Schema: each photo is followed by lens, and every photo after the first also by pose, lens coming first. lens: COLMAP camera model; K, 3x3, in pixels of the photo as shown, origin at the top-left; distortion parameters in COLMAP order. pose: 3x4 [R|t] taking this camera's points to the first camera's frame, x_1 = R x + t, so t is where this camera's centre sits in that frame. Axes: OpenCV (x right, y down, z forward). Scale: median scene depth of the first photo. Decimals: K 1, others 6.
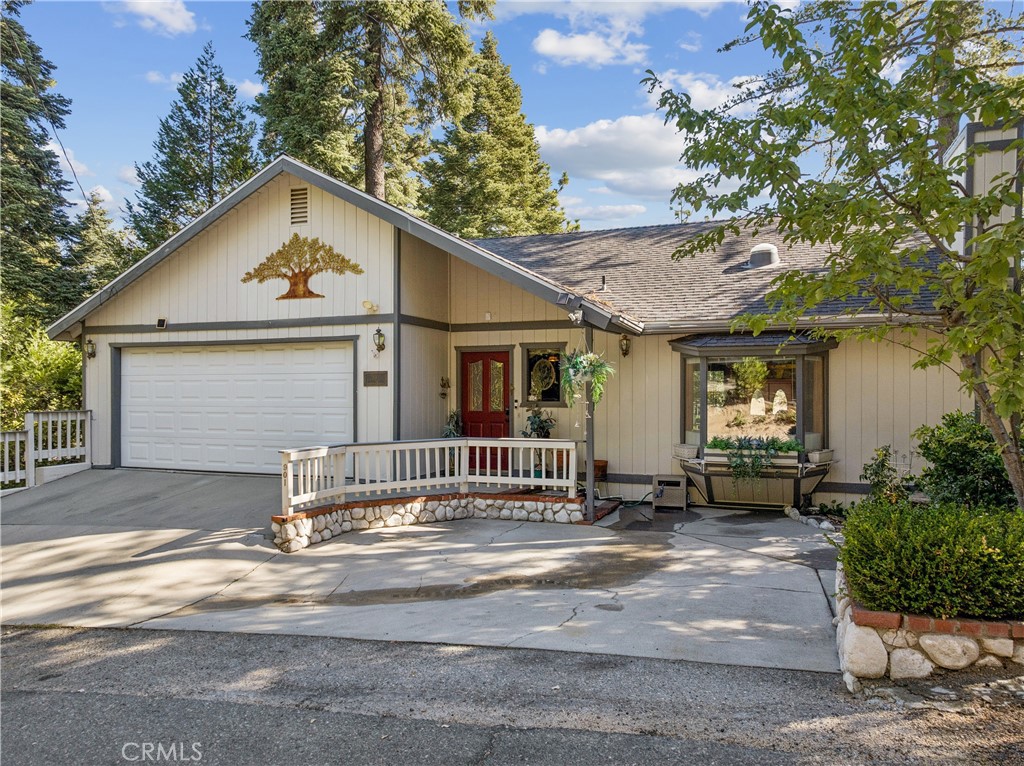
lens RADIAL K [[716.6, 0, 512.0], [0, 716.6, 383.0], [0, 0, 1]] dist [-0.050379, 0.001670]
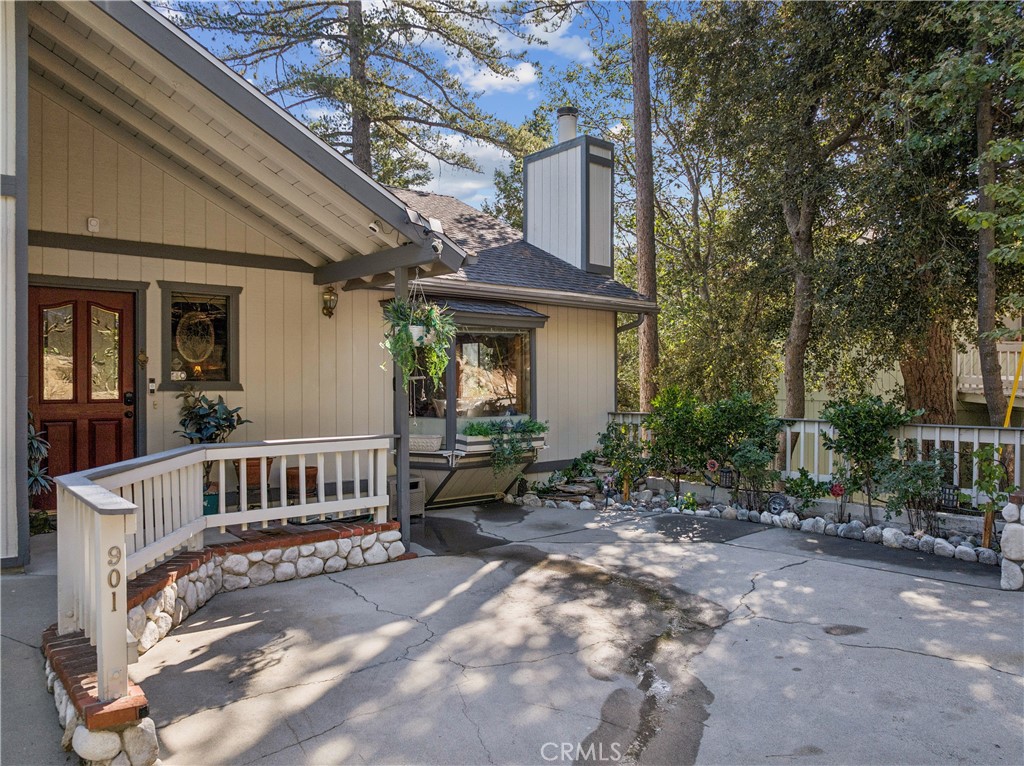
lens RADIAL K [[716.6, 0, 512.0], [0, 716.6, 383.0], [0, 0, 1]] dist [-0.050379, 0.001670]
pose [[0.474251, 0.001796, 0.880388, -0.427741], [-0.006442, 0.999978, 0.001430, 0.029491], [-0.880366, -0.006350, 0.474252, 0.570380]]
